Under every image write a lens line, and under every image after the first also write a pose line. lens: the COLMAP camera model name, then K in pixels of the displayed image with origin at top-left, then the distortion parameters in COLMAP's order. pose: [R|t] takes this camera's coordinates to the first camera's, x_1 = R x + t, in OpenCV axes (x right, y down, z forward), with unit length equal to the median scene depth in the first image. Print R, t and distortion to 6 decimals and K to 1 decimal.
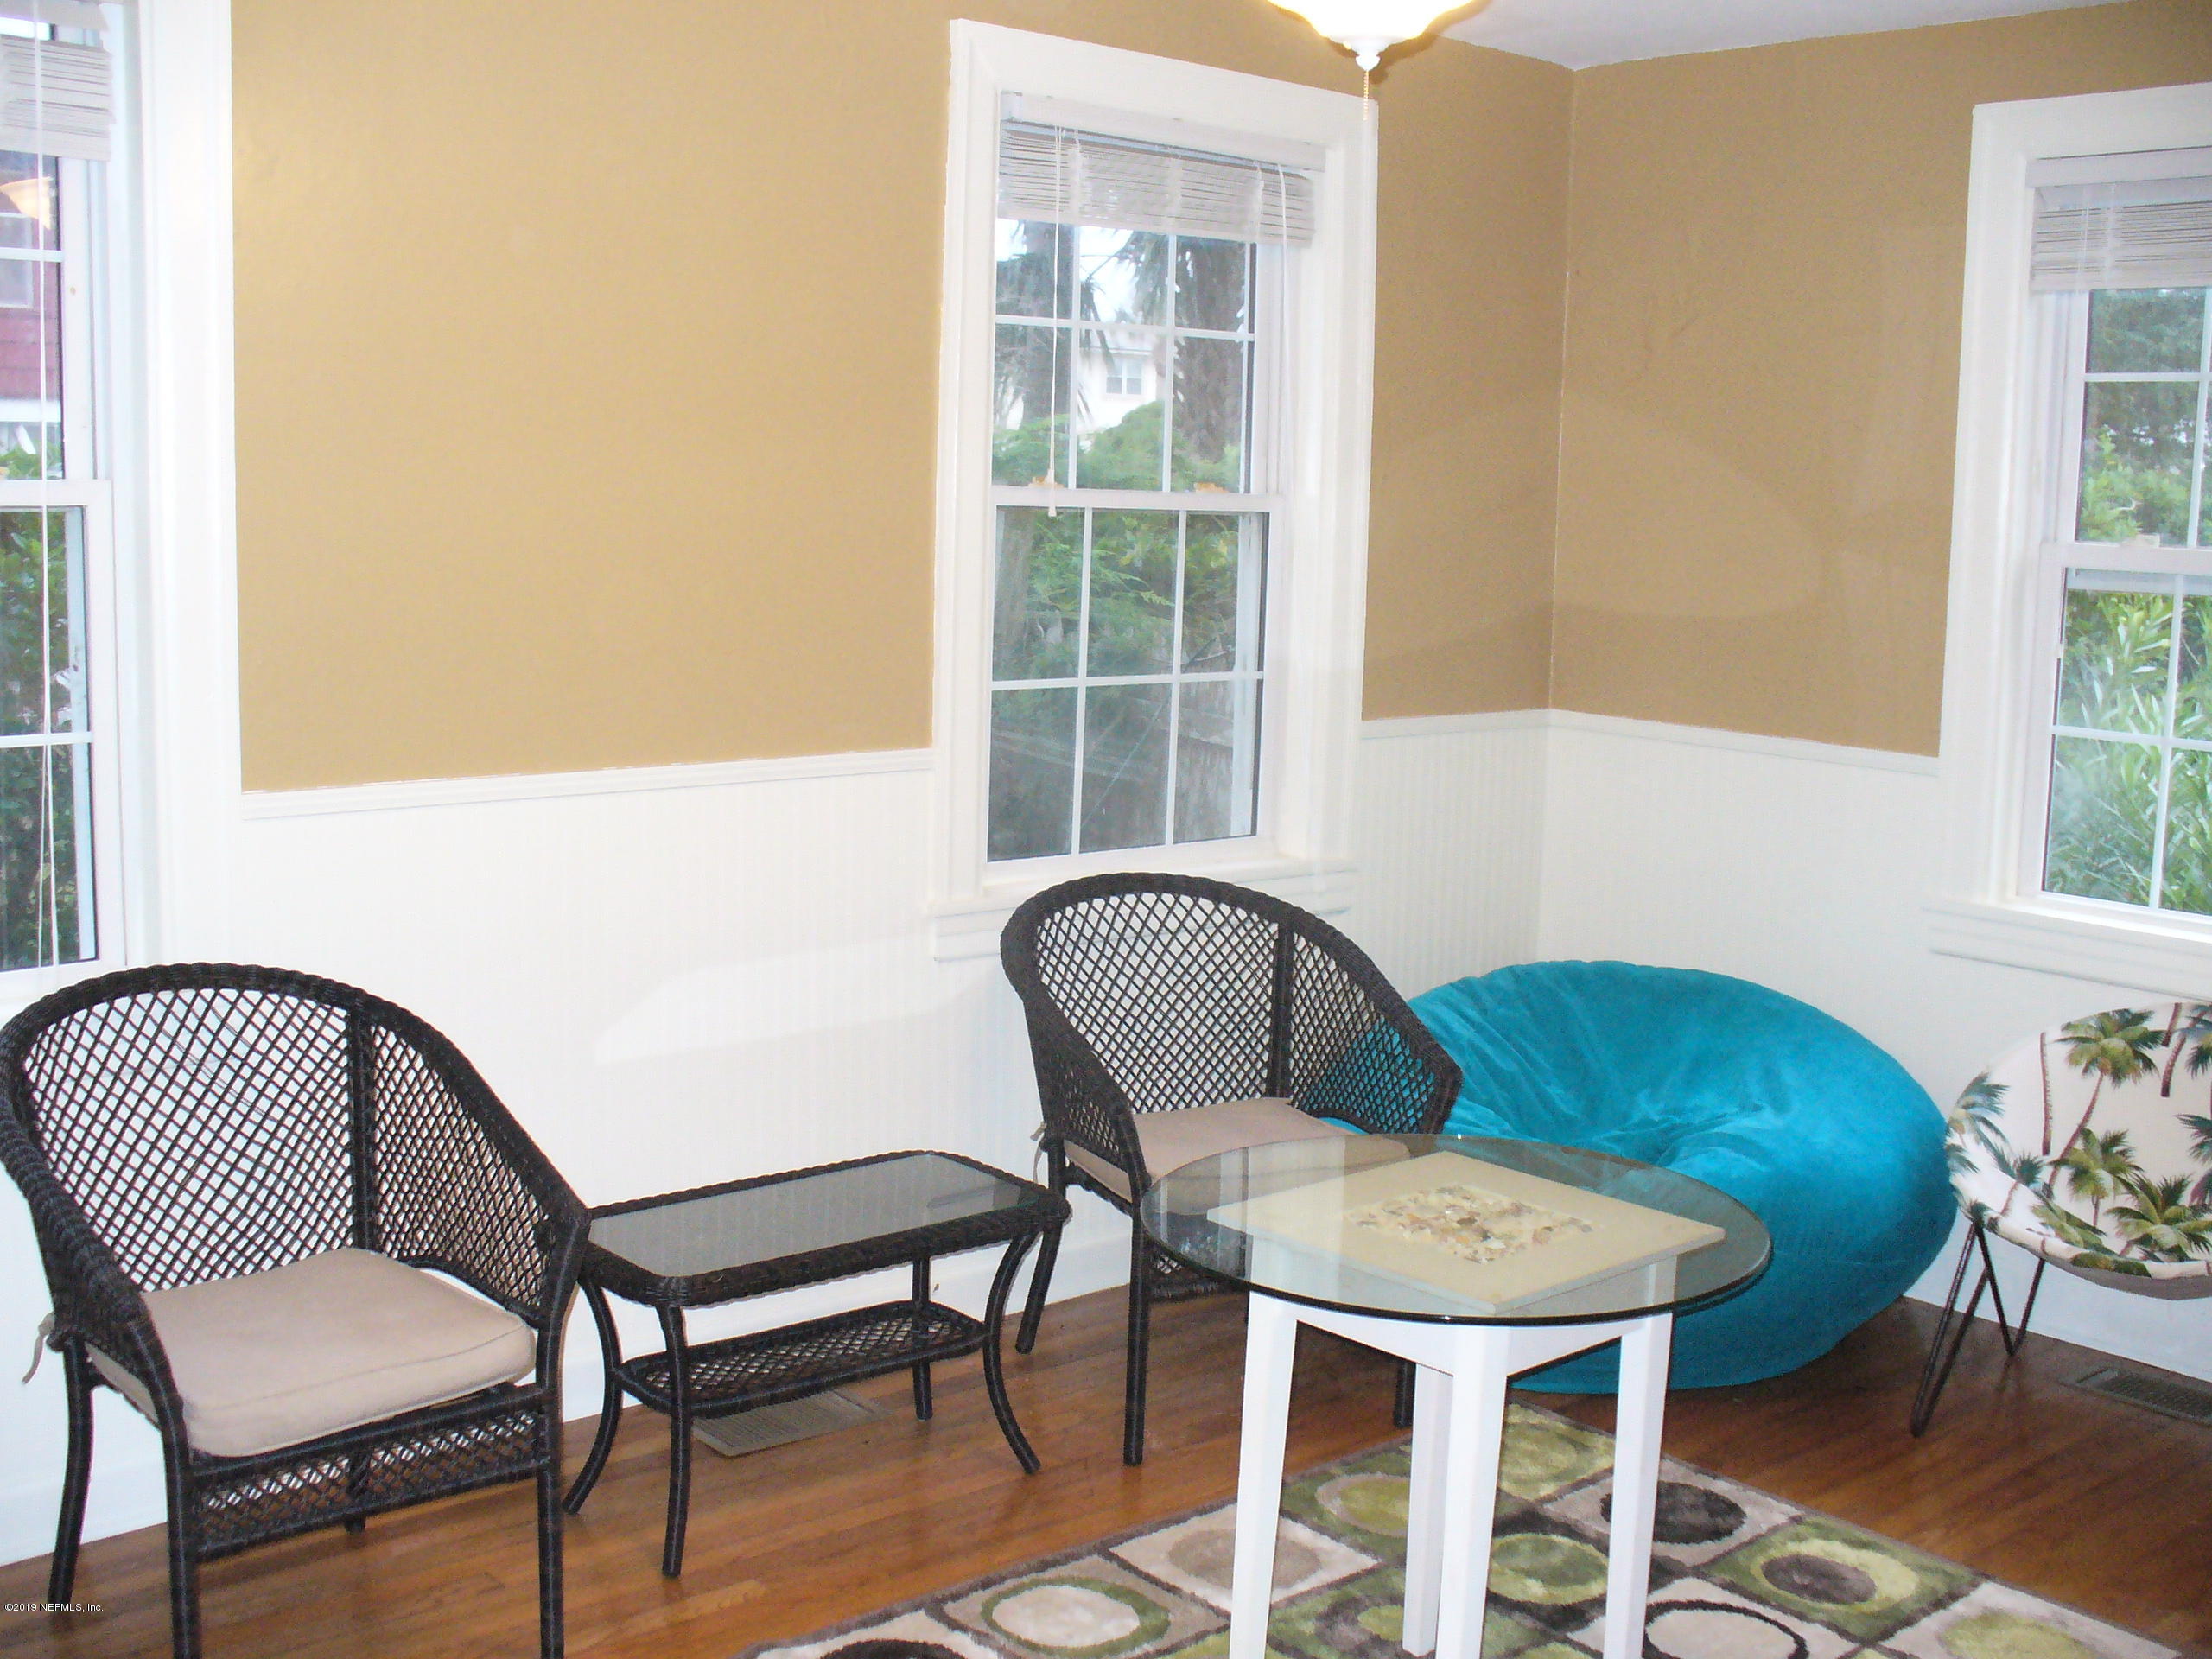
lens RADIAL K [[2516.6, 0, 1106.0], [0, 2516.6, 829.5], [0, 0, 1]] dist [-0.250011, 0.485623]
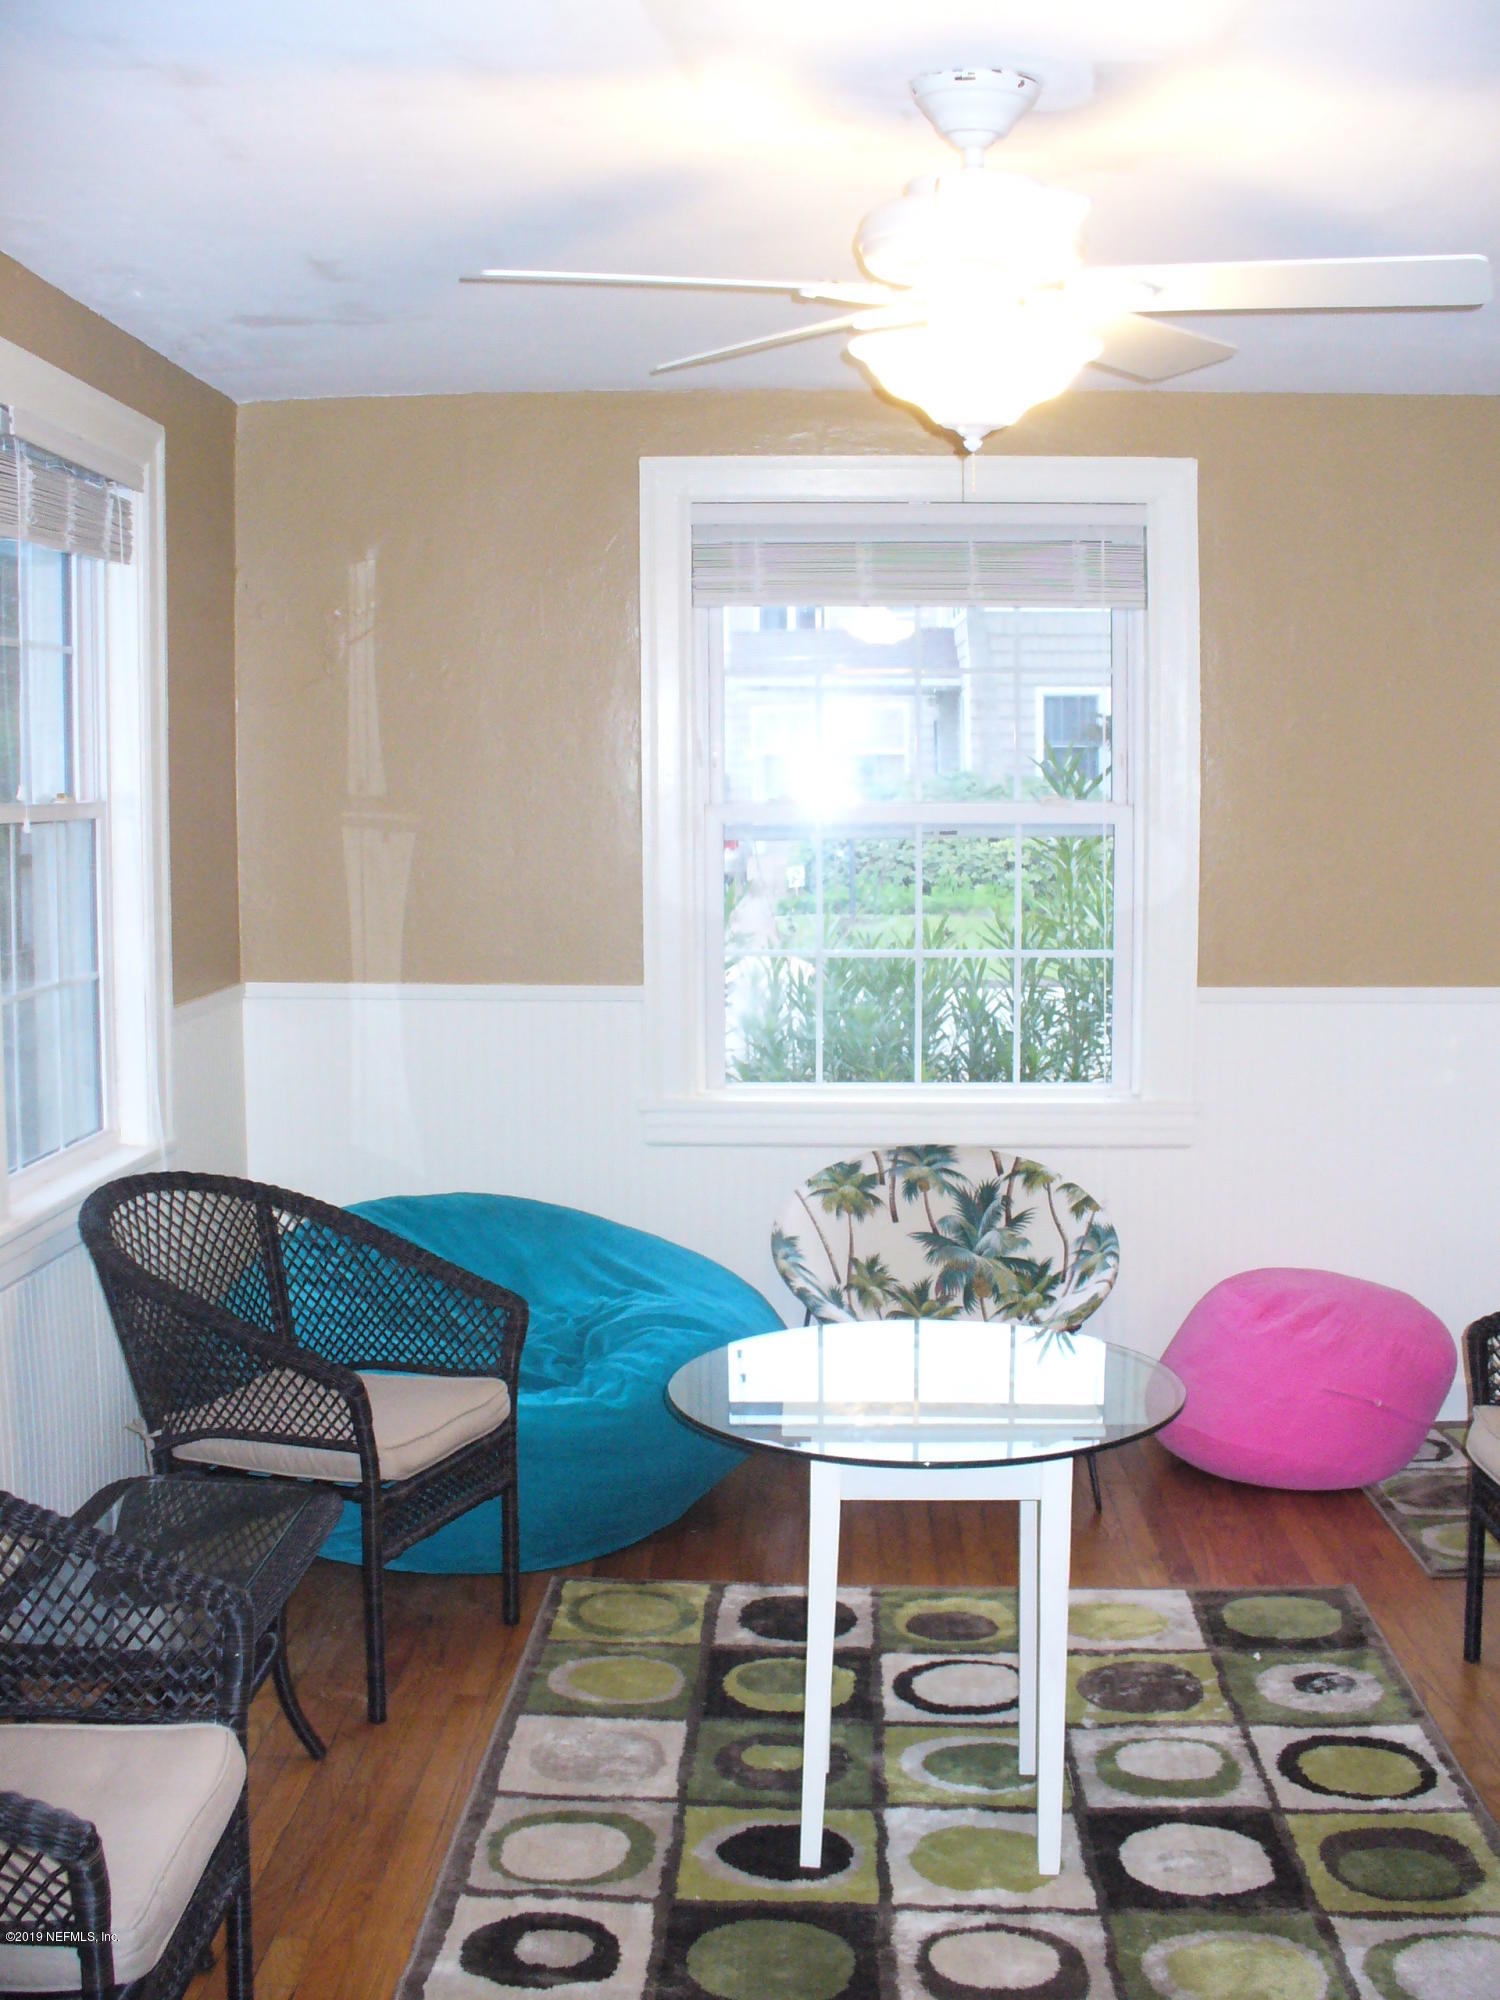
lens RADIAL K [[2275.4, 0, 750.0], [0, 2275.4, 1000.0], [0, 0, 1]] dist [-0.250011, 0.485623]
pose [[0.703444, -0.102185, 0.703367, -0.461405], [0.121559, 0.992327, 0.022593, -0.045475], [-0.700278, 0.069608, 0.710468, 0.182392]]
